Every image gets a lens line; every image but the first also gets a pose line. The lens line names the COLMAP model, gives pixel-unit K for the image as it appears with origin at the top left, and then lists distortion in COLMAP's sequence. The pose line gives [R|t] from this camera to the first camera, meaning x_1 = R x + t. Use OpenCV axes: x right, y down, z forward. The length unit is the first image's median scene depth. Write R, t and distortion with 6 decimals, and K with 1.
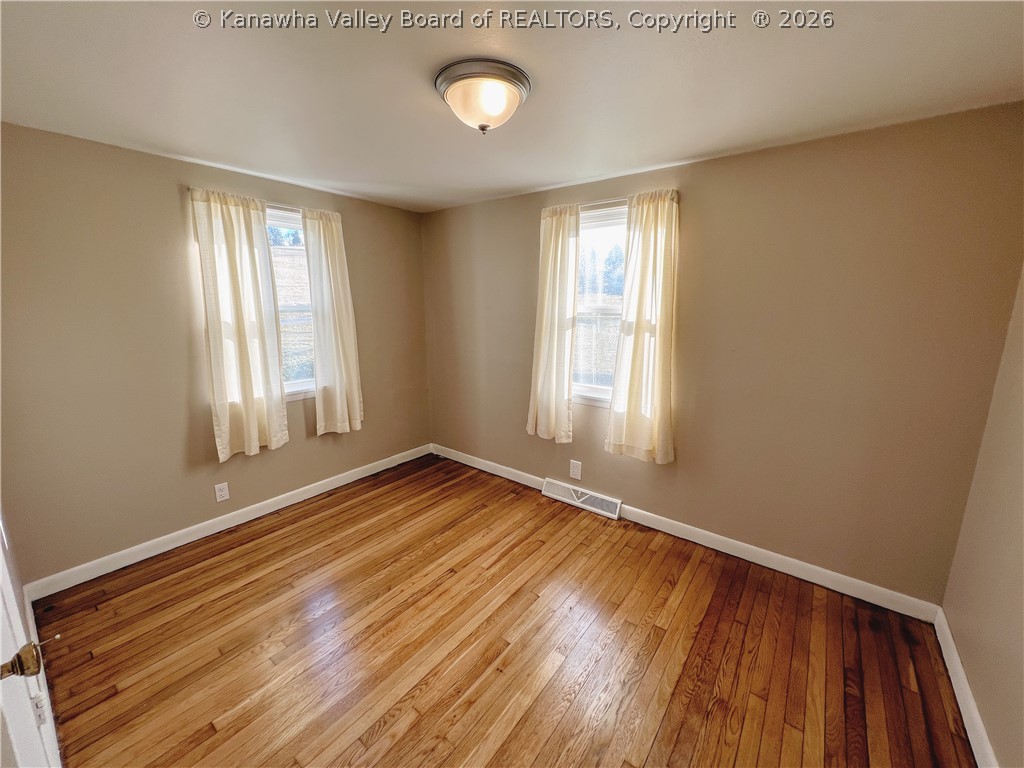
lens RADIAL K [[407.7, 0, 509.4], [0, 407.7, 381.5], [0, 0, 1]] dist [0.000663, 0.000493]
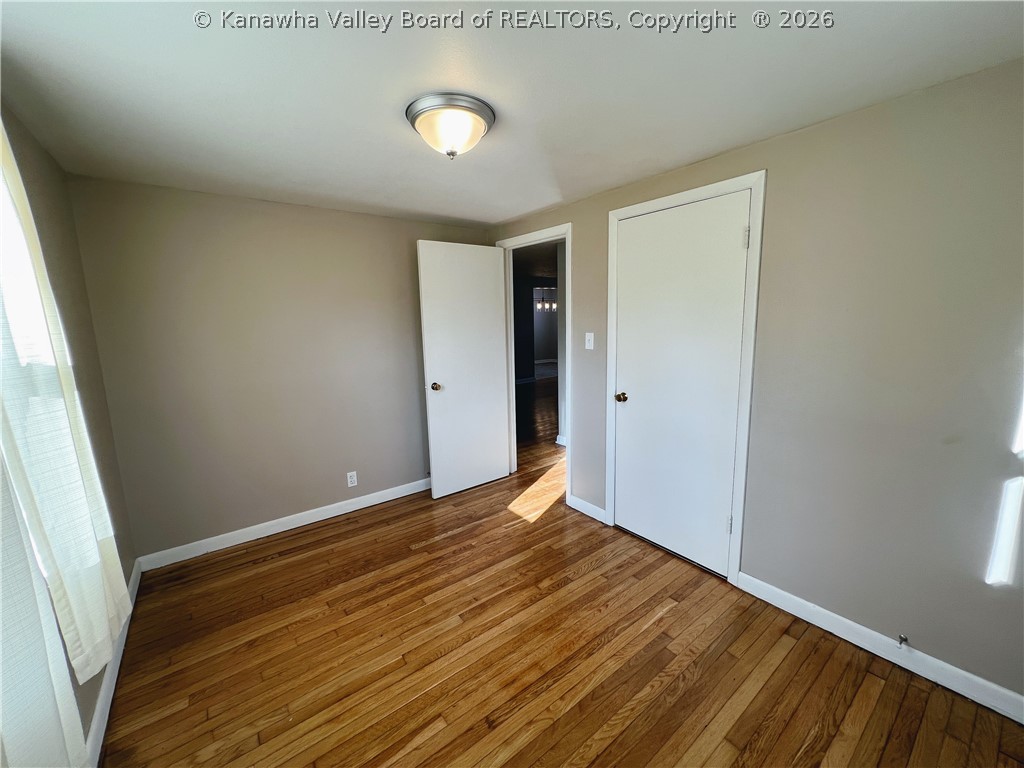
lens RADIAL K [[407.7, 0, 509.4], [0, 407.7, 381.5], [0, 0, 1]] dist [0.000663, 0.000493]
pose [[-0.966274, -0.022314, 0.256548, -0.389468], [0.069765, 0.936300, 0.344203, -0.327445], [-0.247887, 0.350493, -0.903165, 1.670759]]
